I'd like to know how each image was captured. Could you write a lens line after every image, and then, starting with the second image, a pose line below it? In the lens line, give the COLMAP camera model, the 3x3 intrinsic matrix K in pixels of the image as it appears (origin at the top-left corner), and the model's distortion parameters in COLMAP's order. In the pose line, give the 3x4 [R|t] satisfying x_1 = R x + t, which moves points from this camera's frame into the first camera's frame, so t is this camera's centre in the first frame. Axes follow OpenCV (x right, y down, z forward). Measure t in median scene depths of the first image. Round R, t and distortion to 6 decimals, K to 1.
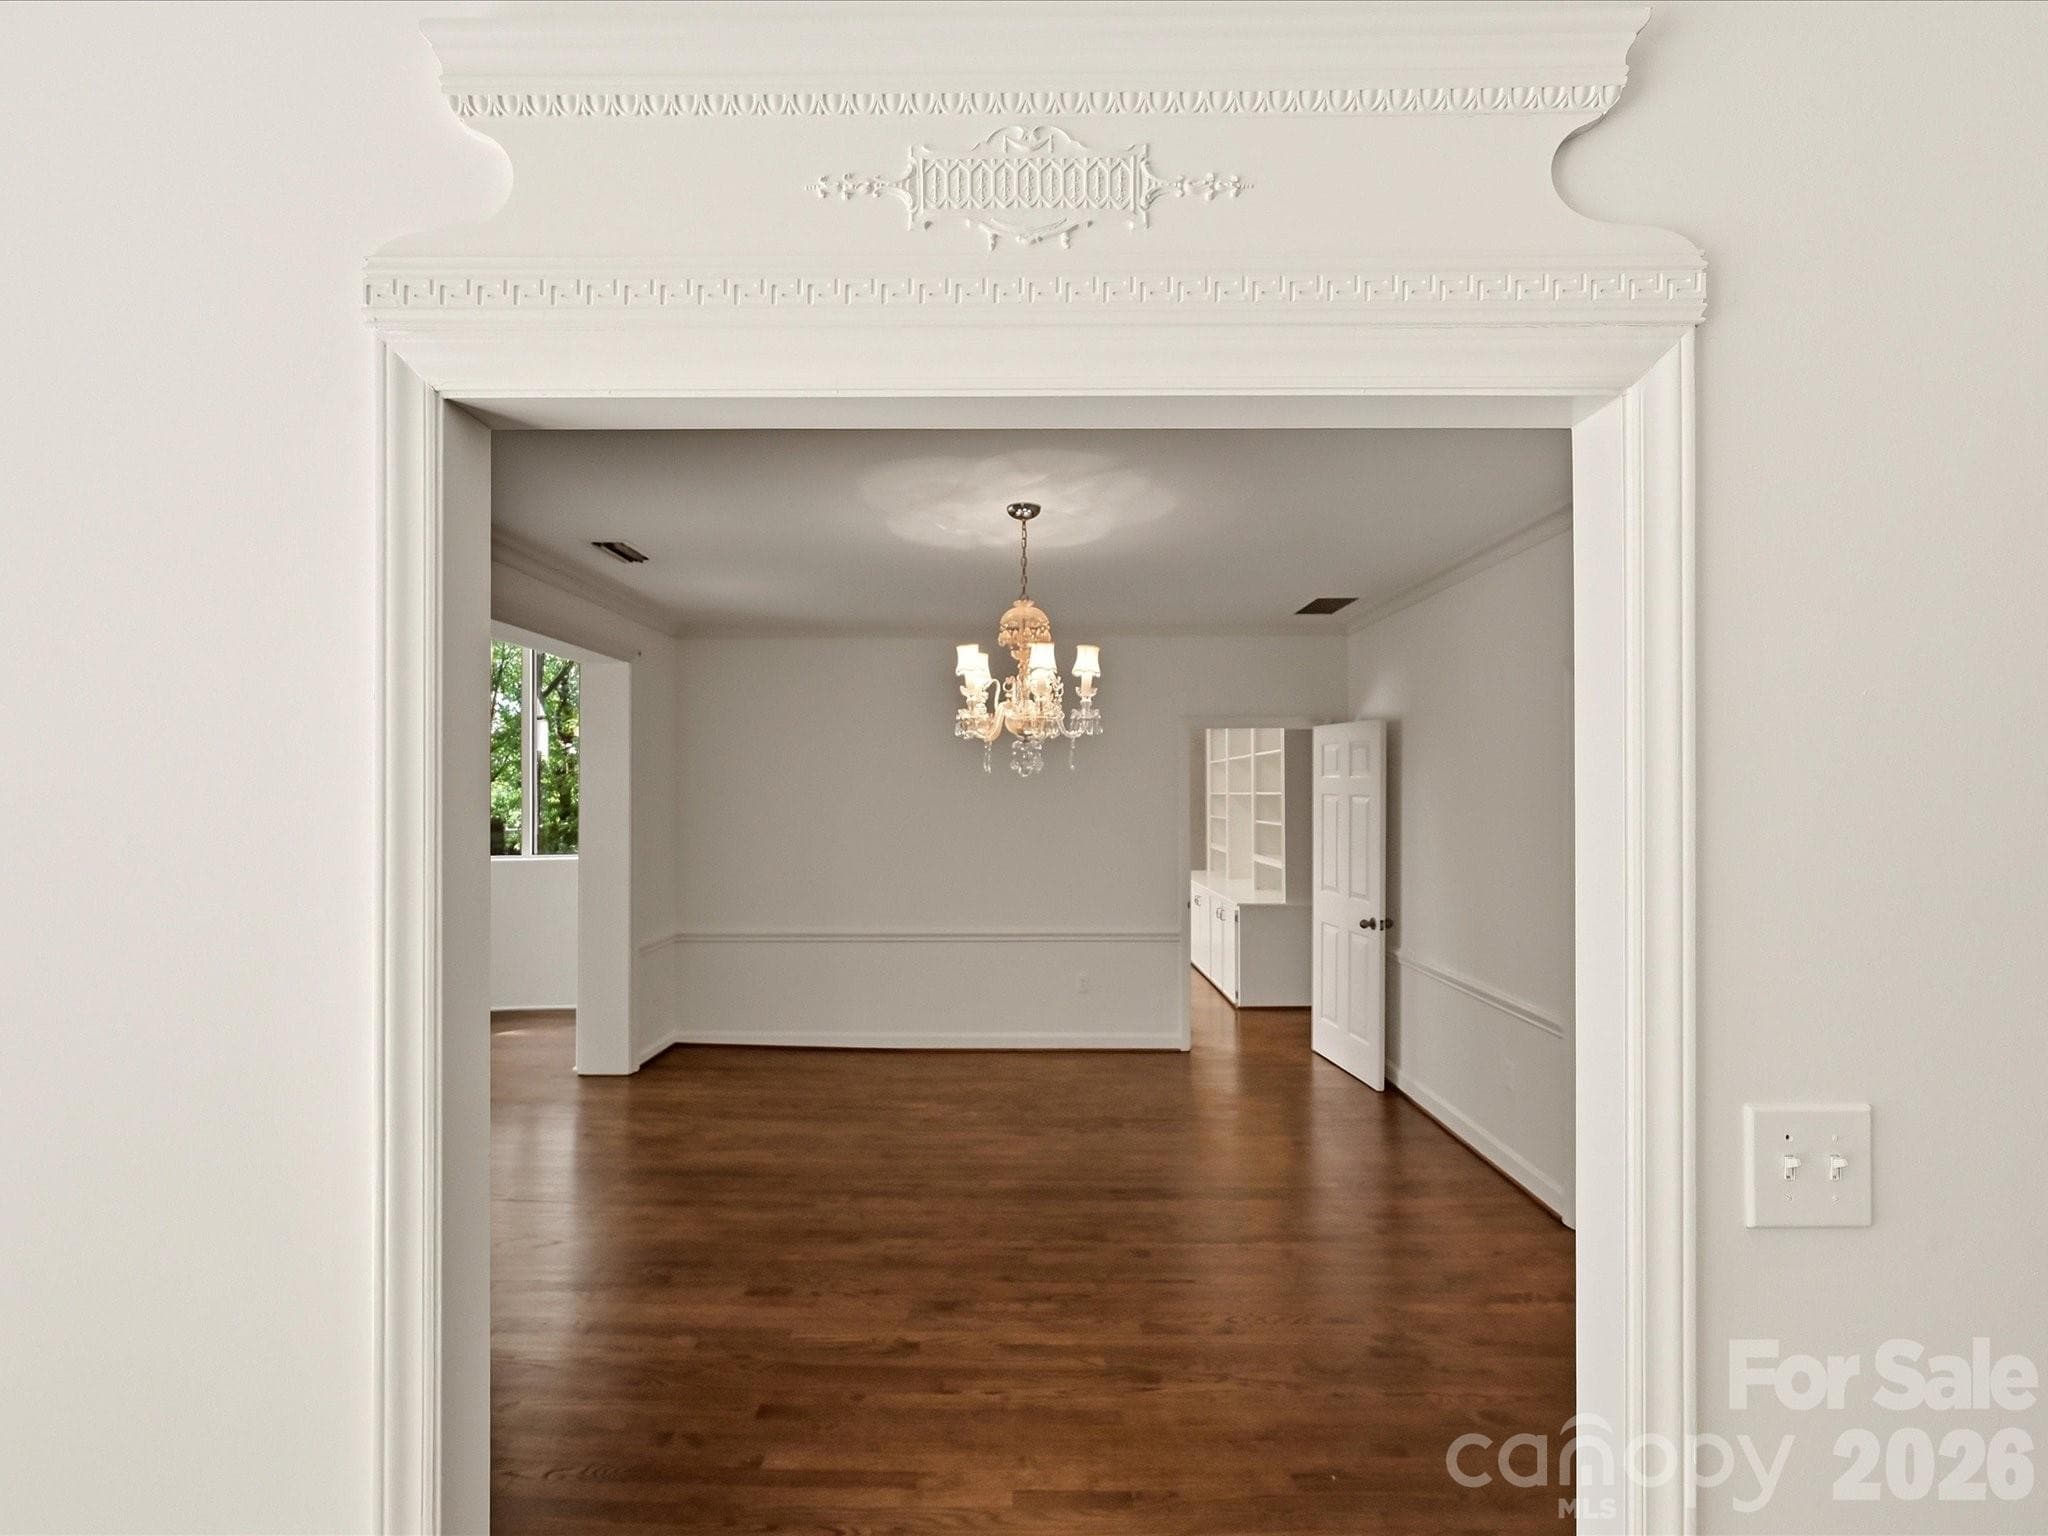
lens RADIAL K [[944.9, 0, 1026.0], [0, 944.9, 746.4], [0, 0, 1]] dist [-0.001482, -0.000115]
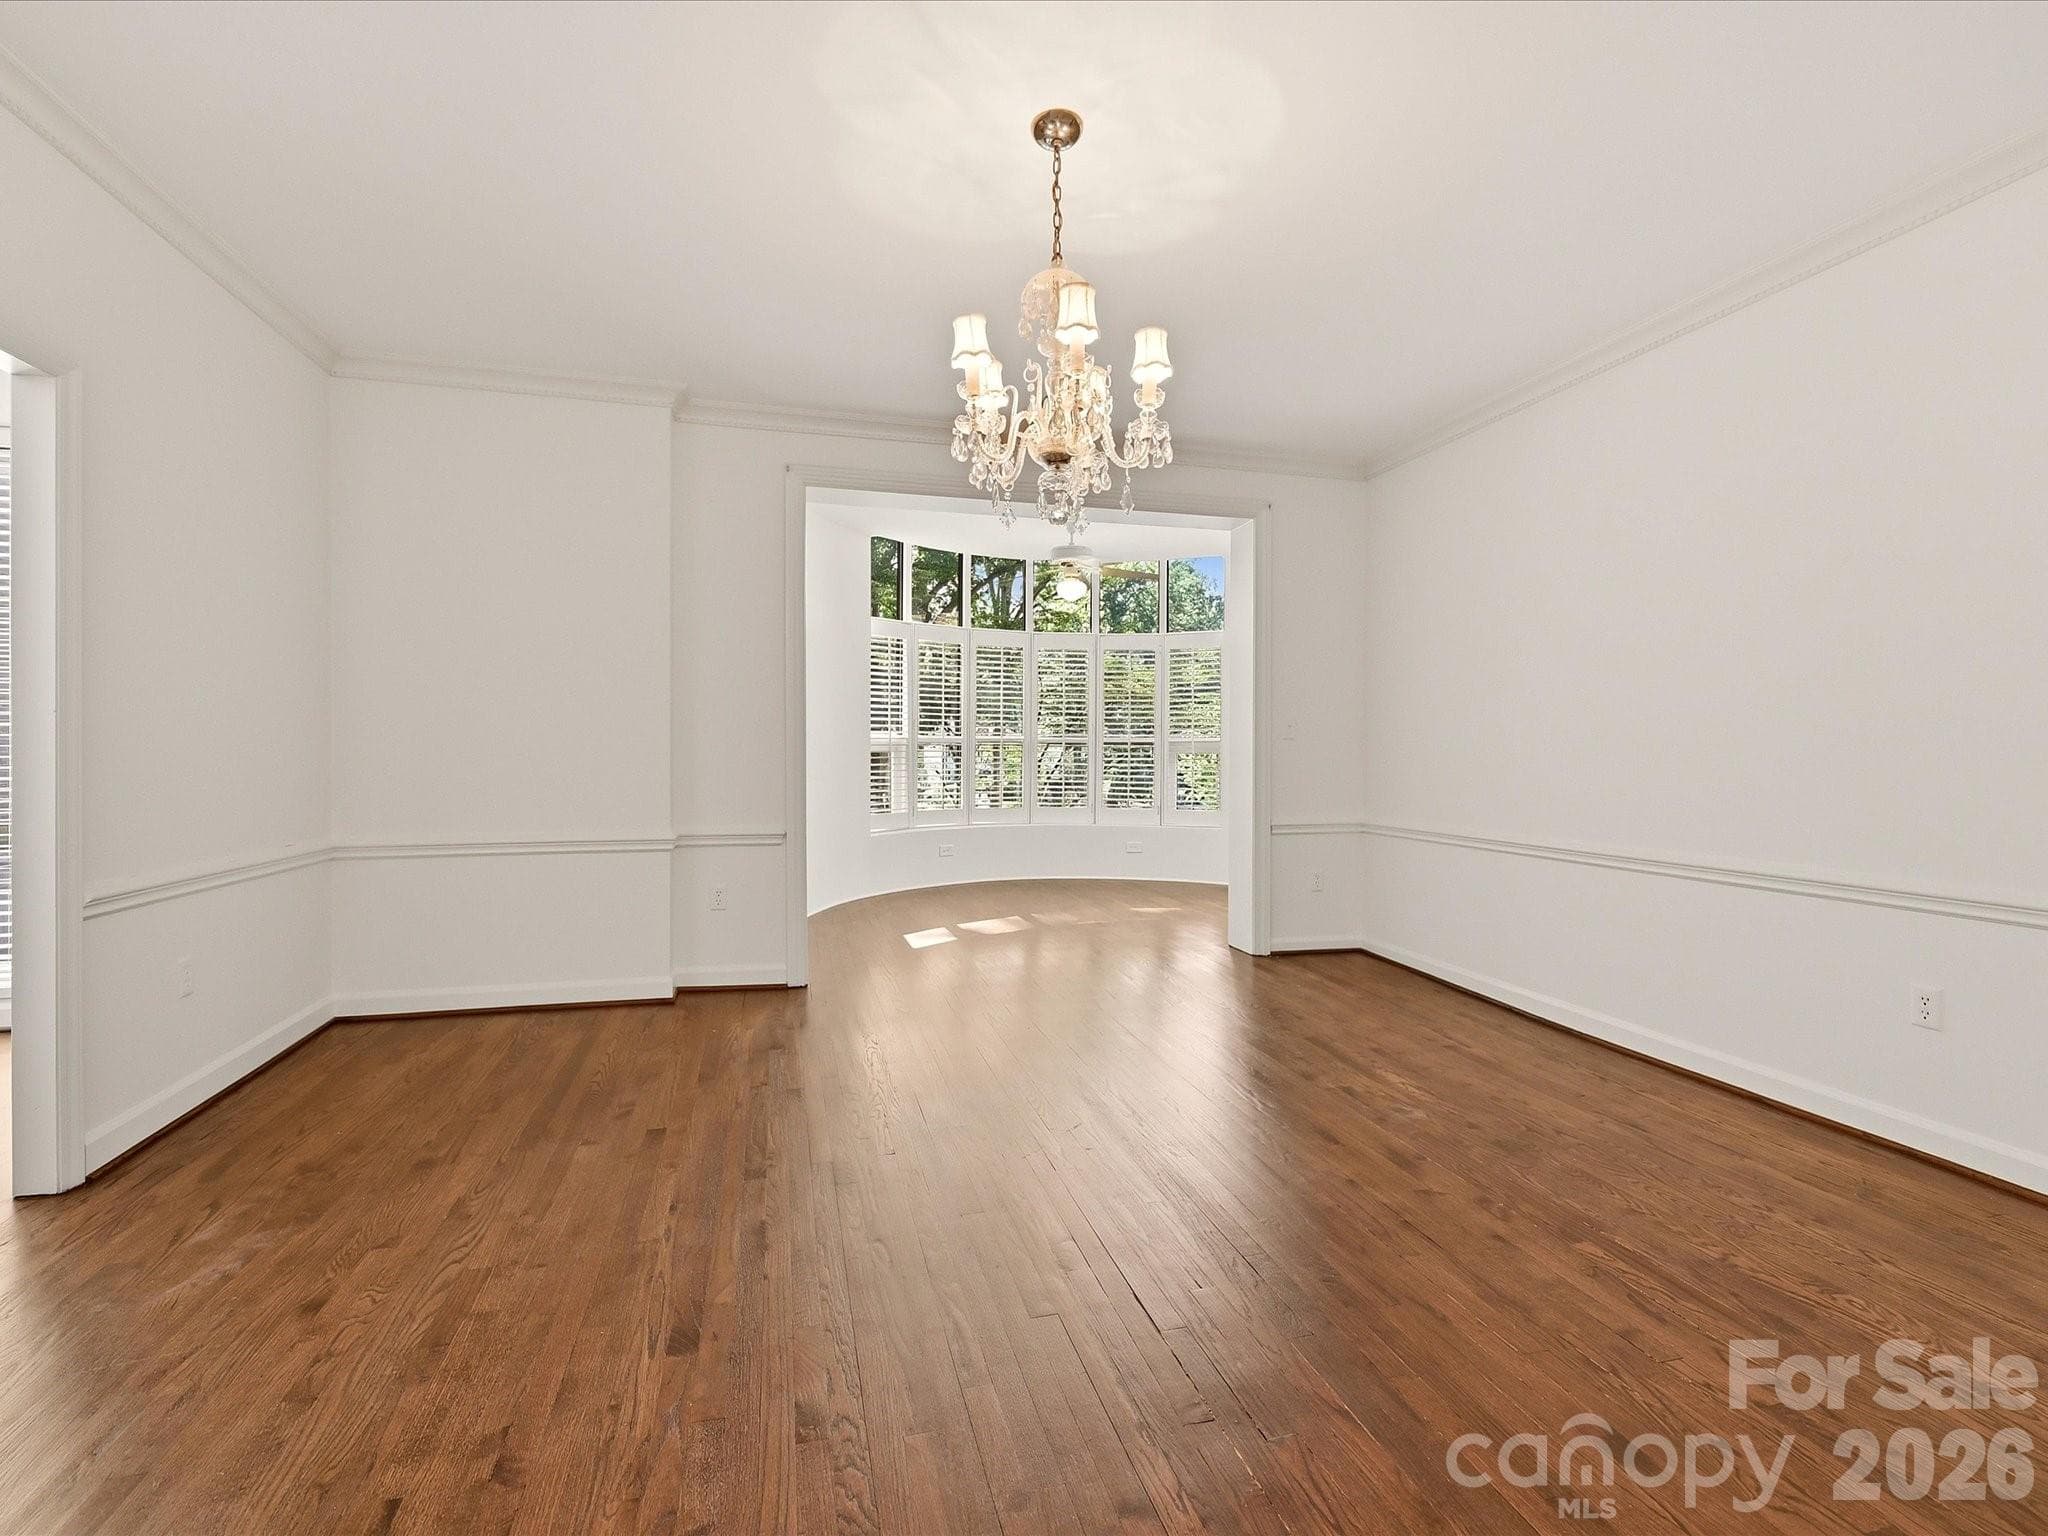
lens RADIAL K [[944.9, 0, 1026.0], [0, 944.9, 746.4], [0, 0, 1]] dist [-0.001482, -0.000115]
pose [[0.253746, 0.003136, -0.967266, 0.651437], [0.037338, 0.999218, 0.013035, 0.178537], [0.966550, -0.039424, 0.253431, 0.824474]]
